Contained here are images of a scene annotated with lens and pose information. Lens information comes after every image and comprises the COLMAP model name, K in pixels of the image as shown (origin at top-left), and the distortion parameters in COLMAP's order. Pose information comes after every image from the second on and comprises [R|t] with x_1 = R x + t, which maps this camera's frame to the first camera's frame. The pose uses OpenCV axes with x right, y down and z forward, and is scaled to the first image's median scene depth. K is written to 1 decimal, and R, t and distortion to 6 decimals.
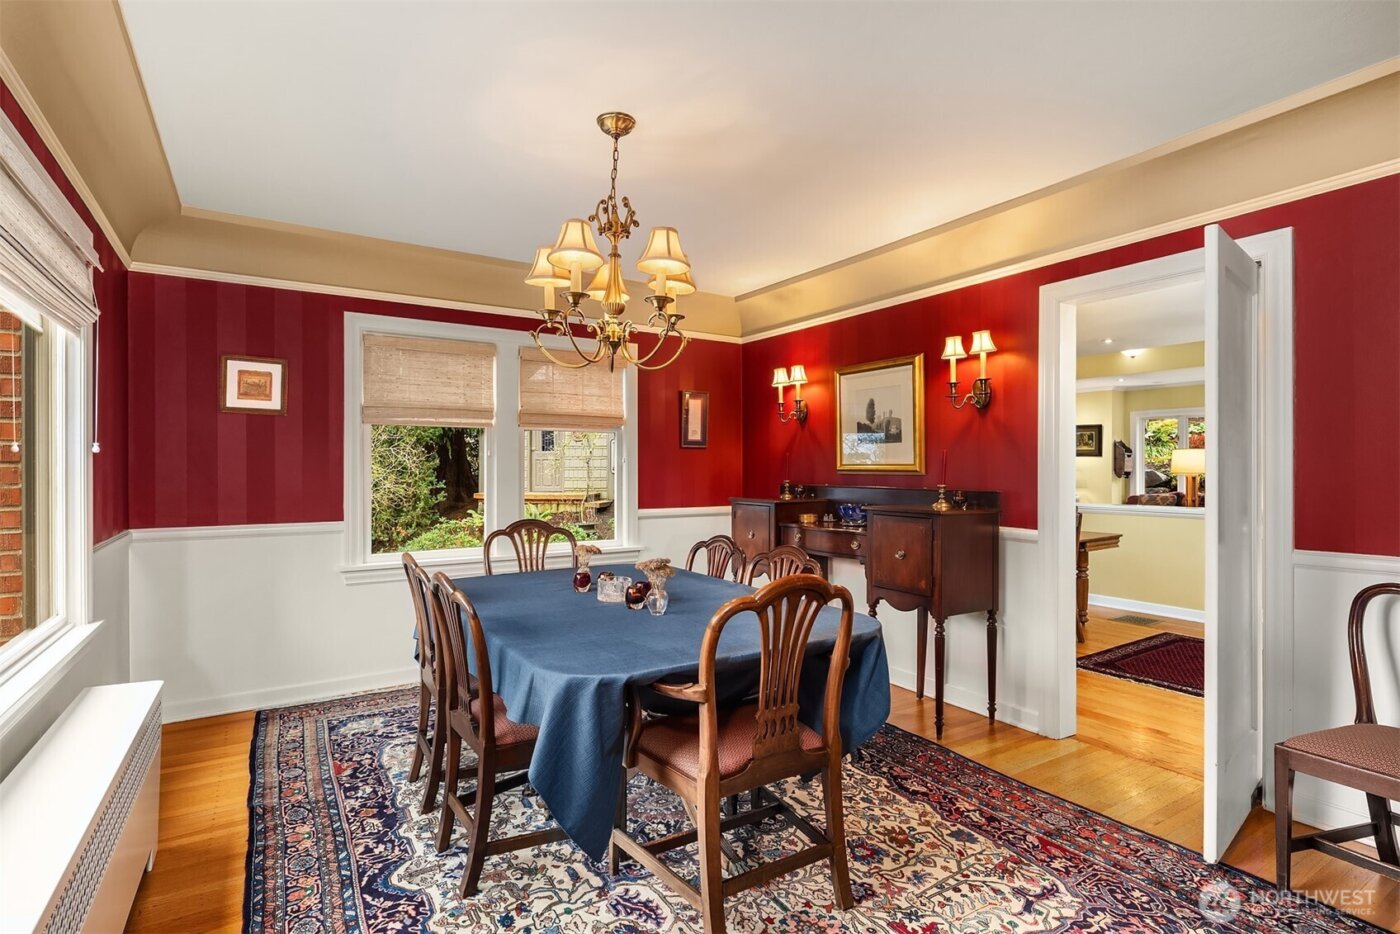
lens RADIAL K [[675.5, 0, 700.0], [0, 675.5, 467.0], [0, 0, 1]] dist [0.000073, -0.000388]
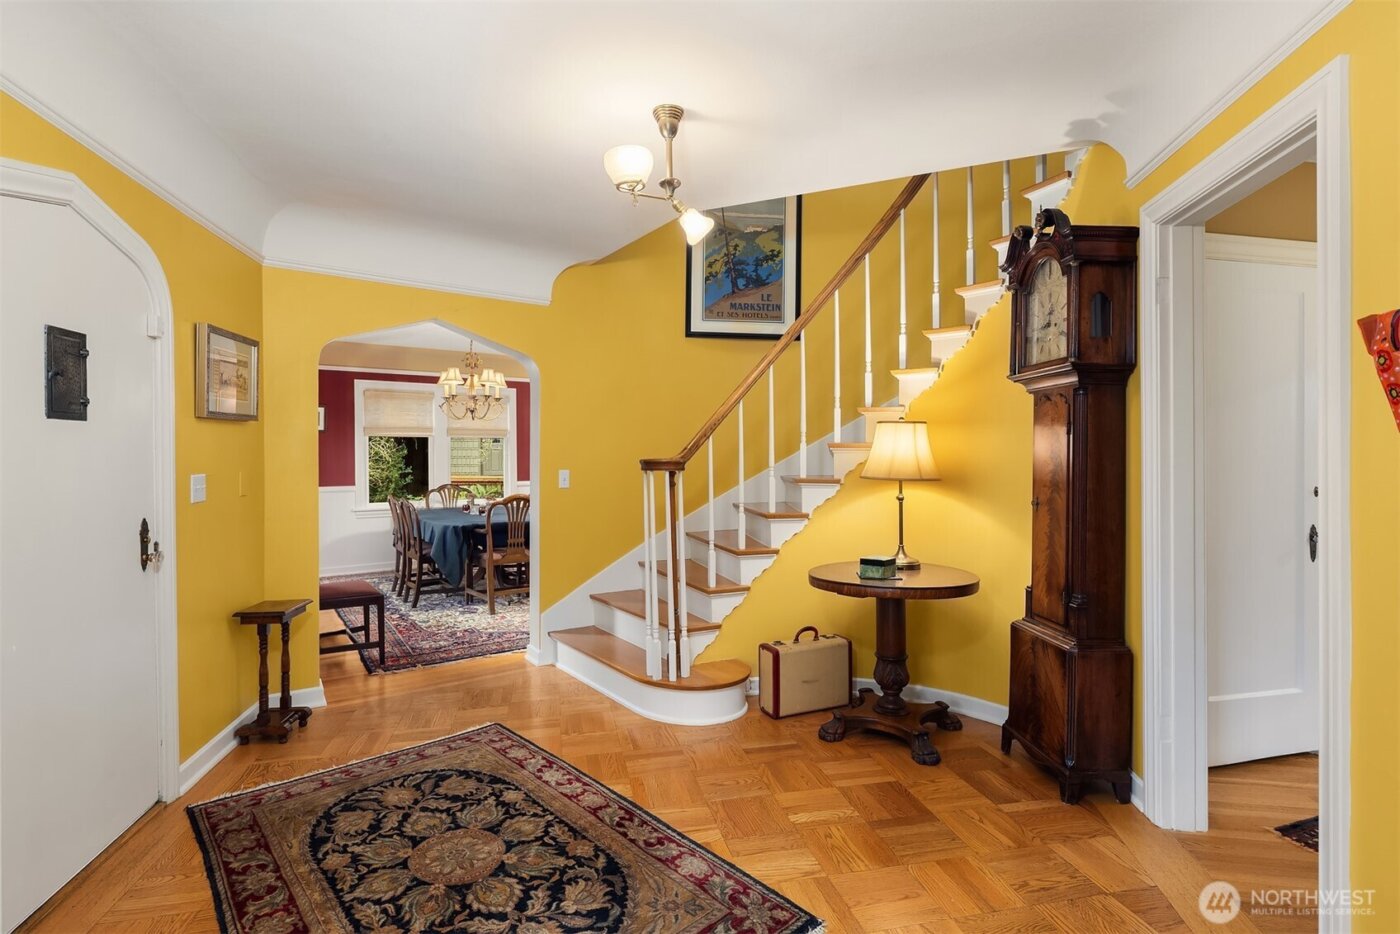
lens RADIAL K [[675.5, 0, 700.0], [0, 675.5, 467.0], [0, 0, 1]] dist [0.000073, -0.000388]
pose [[0.999297, 0.000083, 0.037499, 0.387895], [-0.000784, 0.999825, 0.018669, -0.011727], [-0.037491, -0.018686, 0.999122, -0.961417]]
